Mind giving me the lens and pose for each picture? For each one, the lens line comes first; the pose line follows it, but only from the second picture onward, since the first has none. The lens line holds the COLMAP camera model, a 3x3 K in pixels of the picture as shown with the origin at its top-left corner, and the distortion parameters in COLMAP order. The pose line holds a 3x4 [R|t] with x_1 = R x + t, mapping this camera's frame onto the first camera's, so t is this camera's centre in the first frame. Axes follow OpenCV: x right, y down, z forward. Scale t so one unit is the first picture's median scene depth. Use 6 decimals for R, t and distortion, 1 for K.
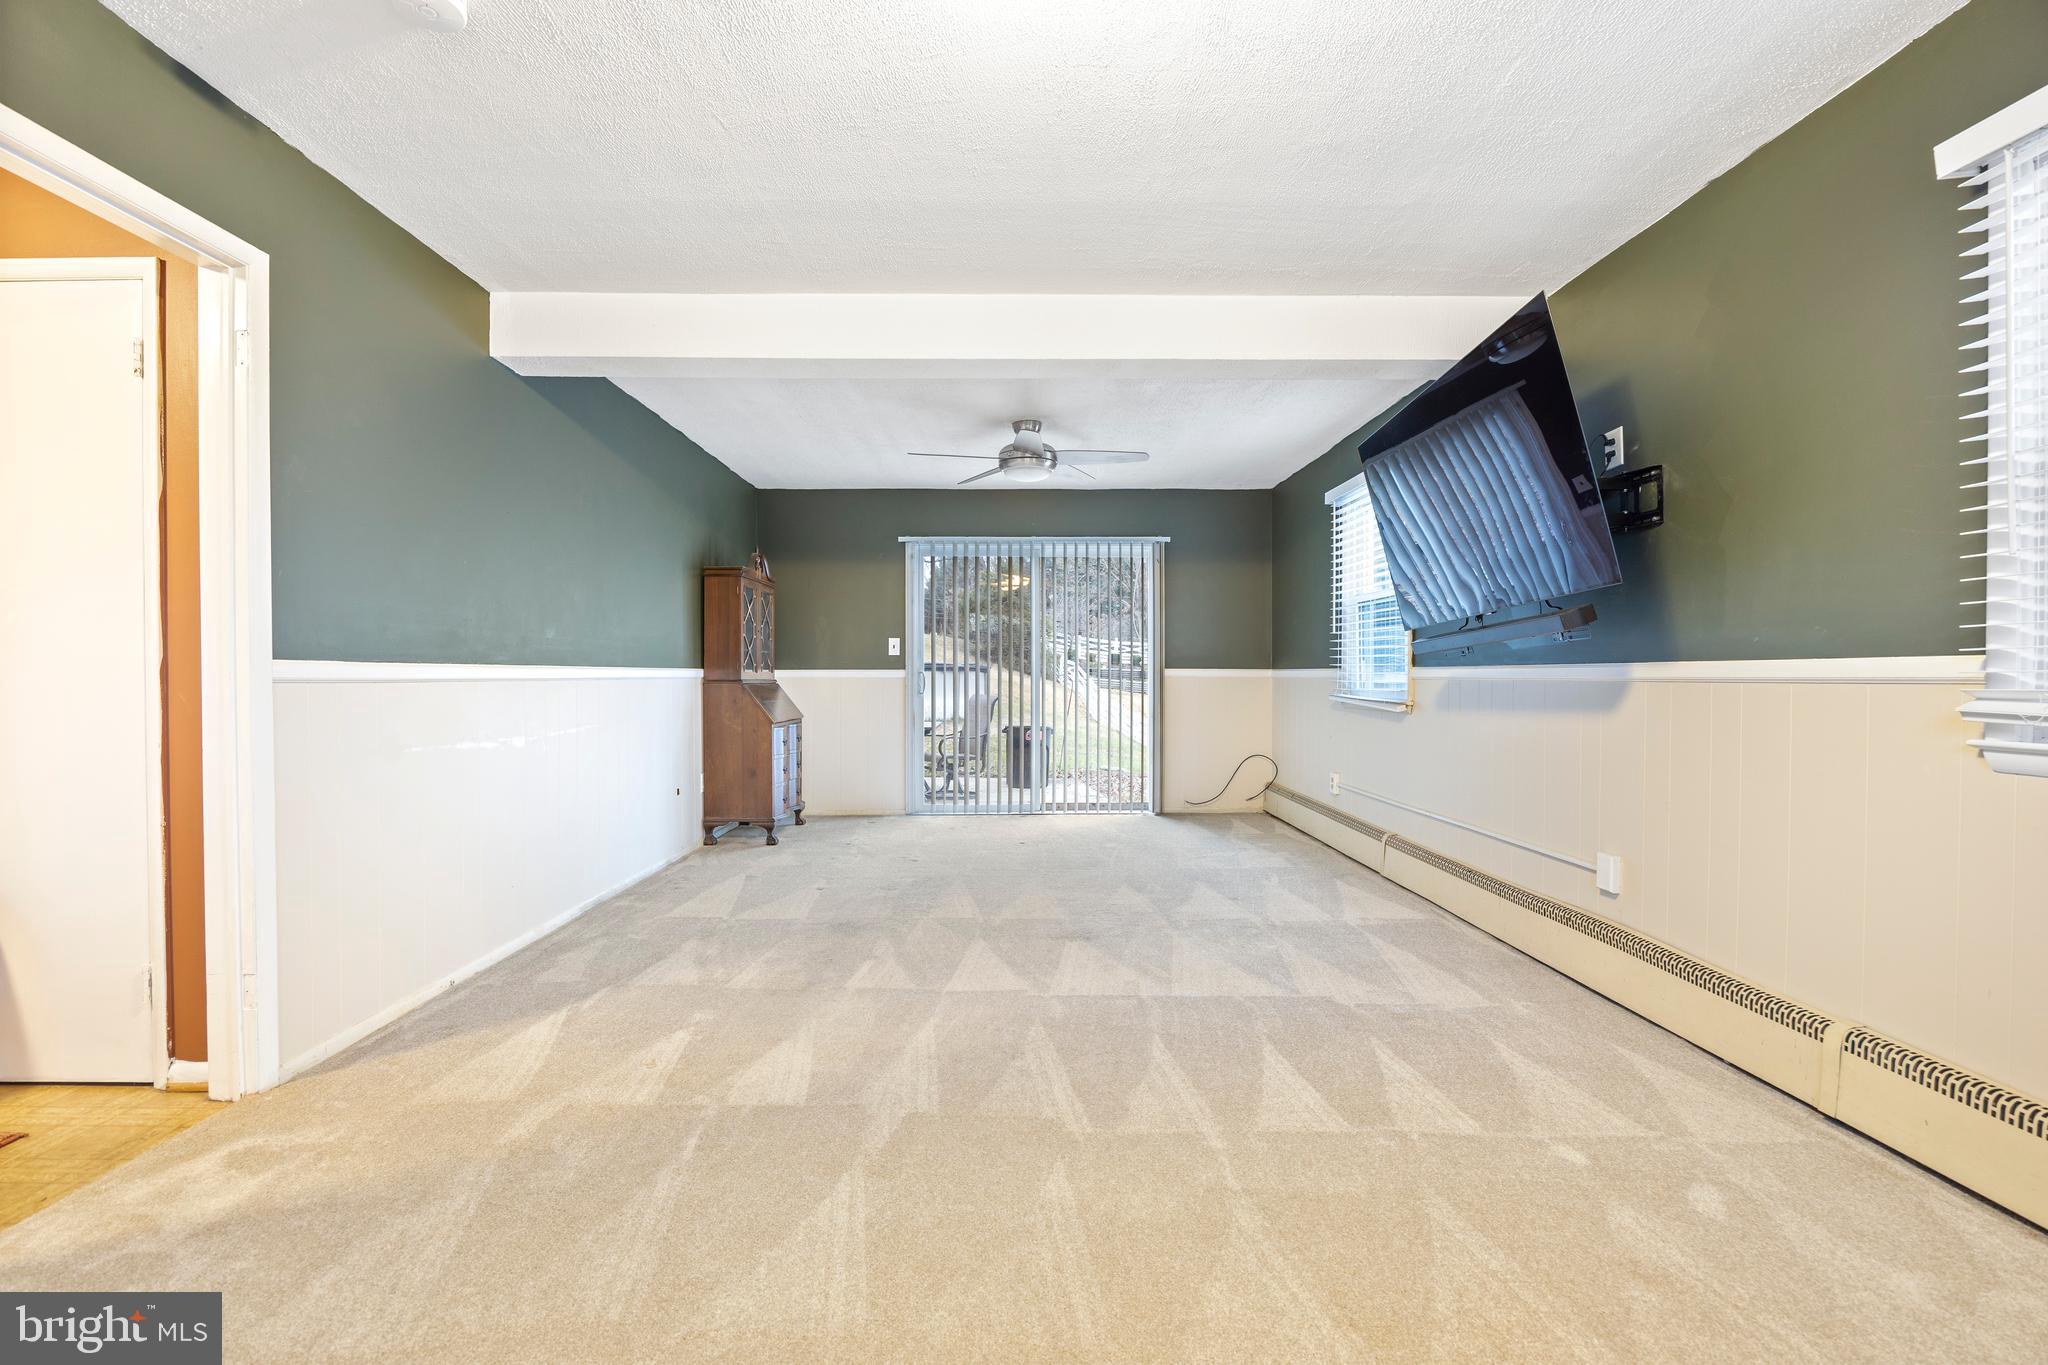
lens RADIAL K [[899.2, 0, 1019.9], [0, 899.2, 682.4], [0, 0, 1]] dist [-0.014828, 0.000164]
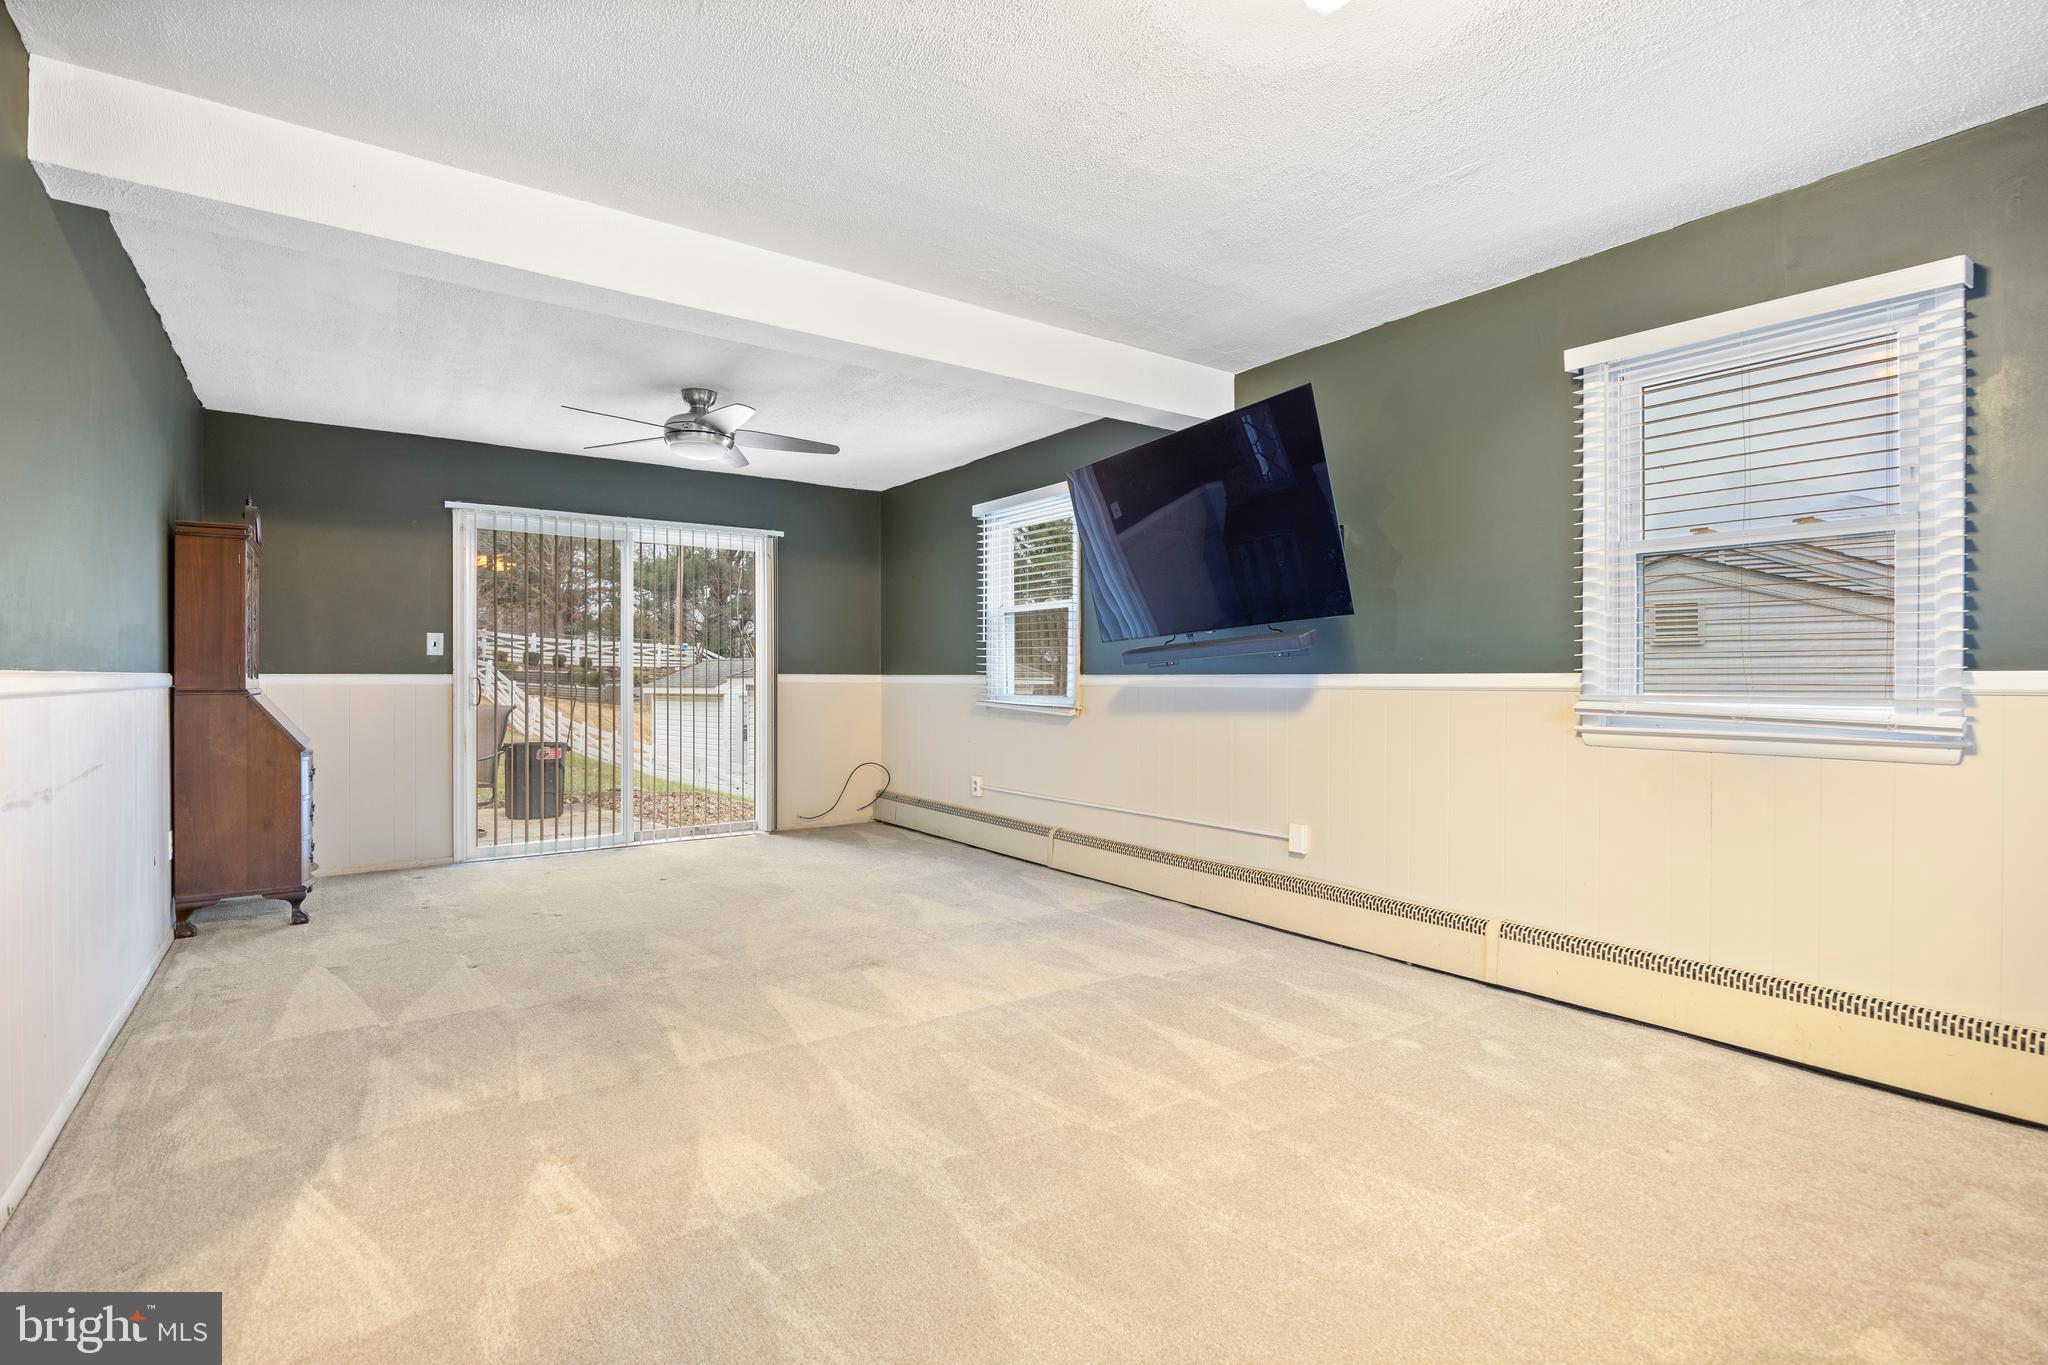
lens RADIAL K [[969.3, 0, 1030.5], [0, 969.3, 681.1], [0, 0, 1]] dist [-0.014364, 0.001292]
pose [[0.814298, -0.001232, 0.580445, -0.405962], [0.003698, 0.999988, -0.003065, -0.008278], [-0.580435, 0.004642, 0.814293, 0.084215]]
